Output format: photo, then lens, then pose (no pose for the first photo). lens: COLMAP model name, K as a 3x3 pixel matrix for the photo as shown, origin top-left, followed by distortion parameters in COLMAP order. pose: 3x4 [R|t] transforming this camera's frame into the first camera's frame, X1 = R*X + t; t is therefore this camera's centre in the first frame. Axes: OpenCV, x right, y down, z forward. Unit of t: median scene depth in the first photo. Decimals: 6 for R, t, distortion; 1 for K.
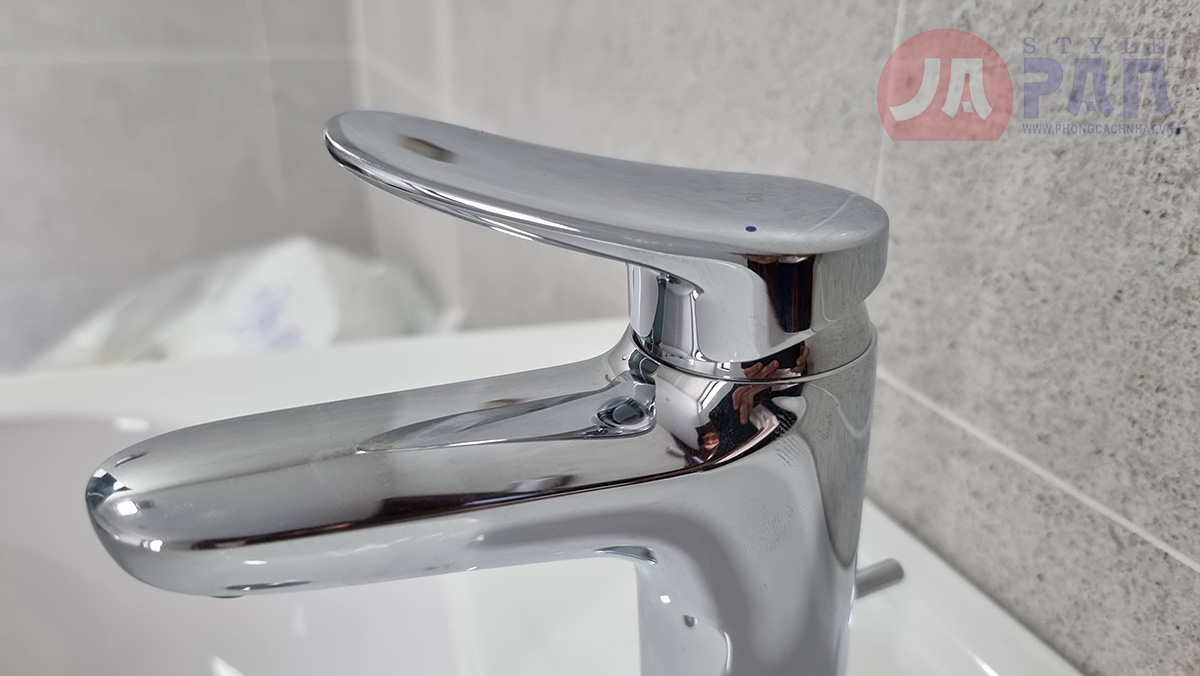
lens RADIAL K [[886.4, 0, 593.4], [0, 886.4, 343.1], [0, 0, 1]] dist [-0.016812, 0.003346]
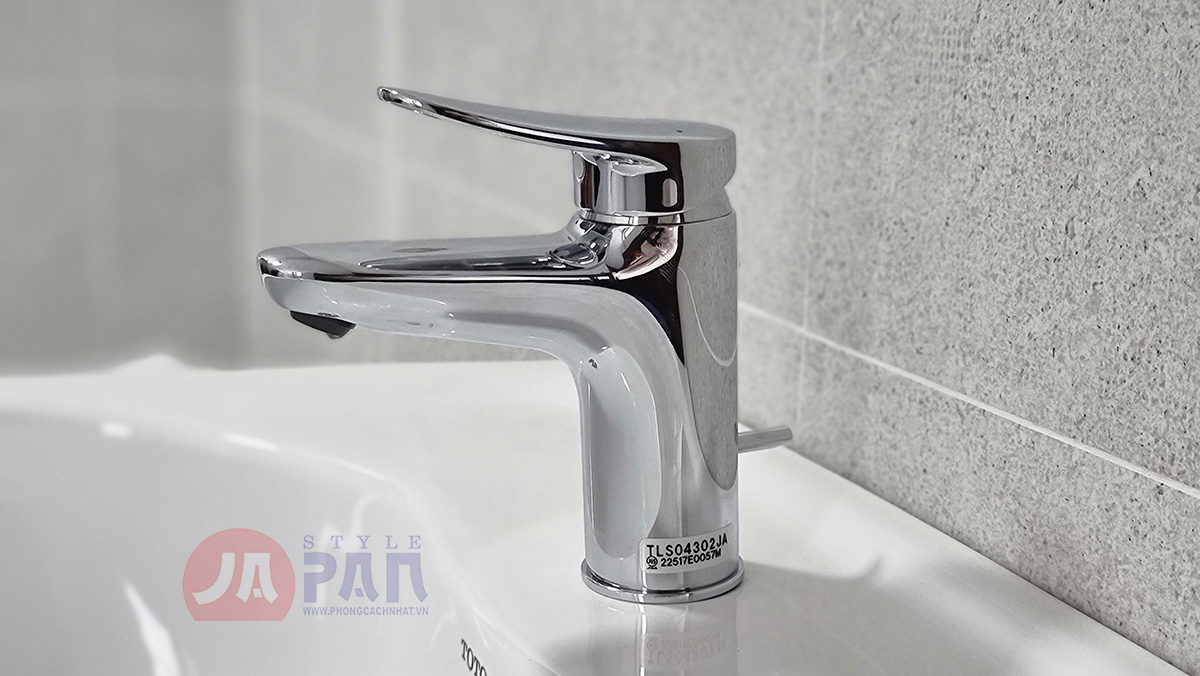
lens RADIAL K [[1688.4, 0, 592.3], [0, 1688.4, 365.5], [0, 0, 1]] dist [0.043961, 0.000000]
pose [[0.999715, 0.021697, -0.009994, 0.081455], [-0.023131, 0.983730, -0.178159, 0.578975], [0.005966, 0.178339, 0.983951, -1.366833]]
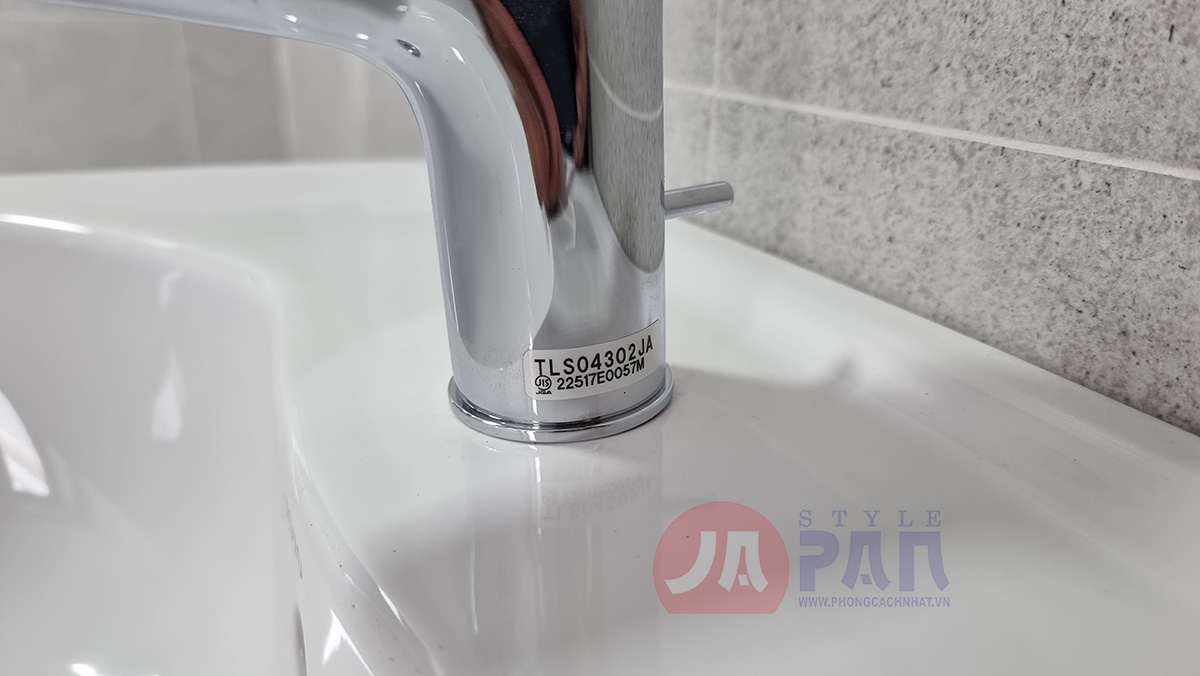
lens RADIAL K [[886.4, 0, 596.7], [0, 886.4, 341.5], [0, 0, 1]] dist [-0.016812, 0.003346]
pose [[0.998071, -0.016837, 0.059758, 0.143994], [0.018793, 0.999301, -0.032314, 0.424851], [-0.059172, 0.033375, 0.997690, 0.084816]]
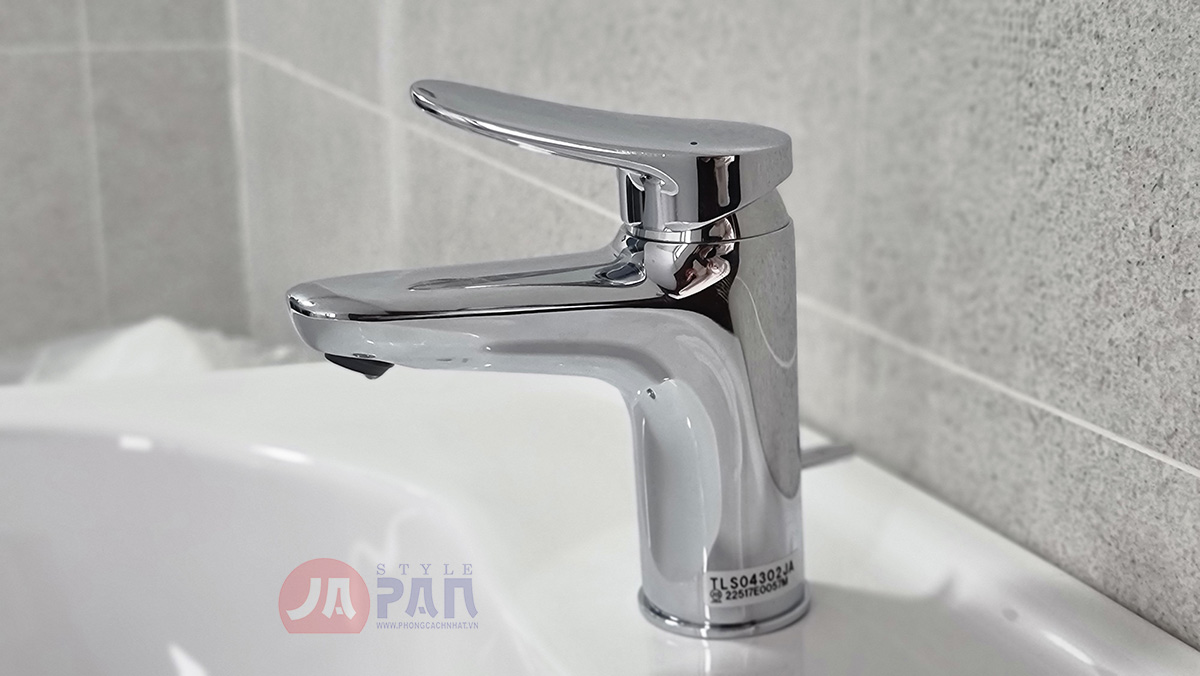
lens RADIAL K [[1688.4, 0, 606.9], [0, 1688.4, 344.5], [0, 0, 1]] dist [0.043961, 0.000000]
pose [[0.999889, -0.014758, 0.002210, 0.008180], [0.014922, 0.989910, -0.140912, 0.421569], [-0.000108, 0.140929, 0.990020, -1.251935]]
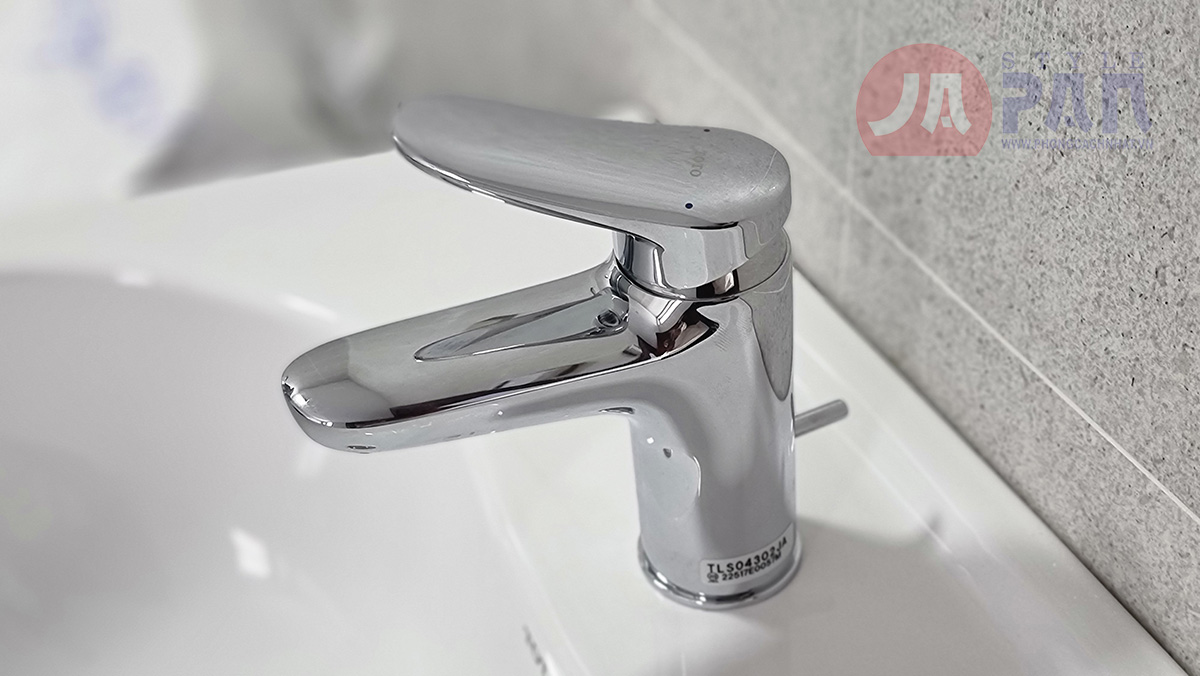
lens RADIAL K [[1688.4, 0, 610.2], [0, 1688.4, 331.9], [0, 0, 1]] dist [0.043961, 0.000000]
pose [[0.998940, -0.045343, 0.007973, 0.007239], [0.042399, 0.973562, 0.224452, -0.370989], [-0.017939, -0.223876, 0.974452, -1.203111]]
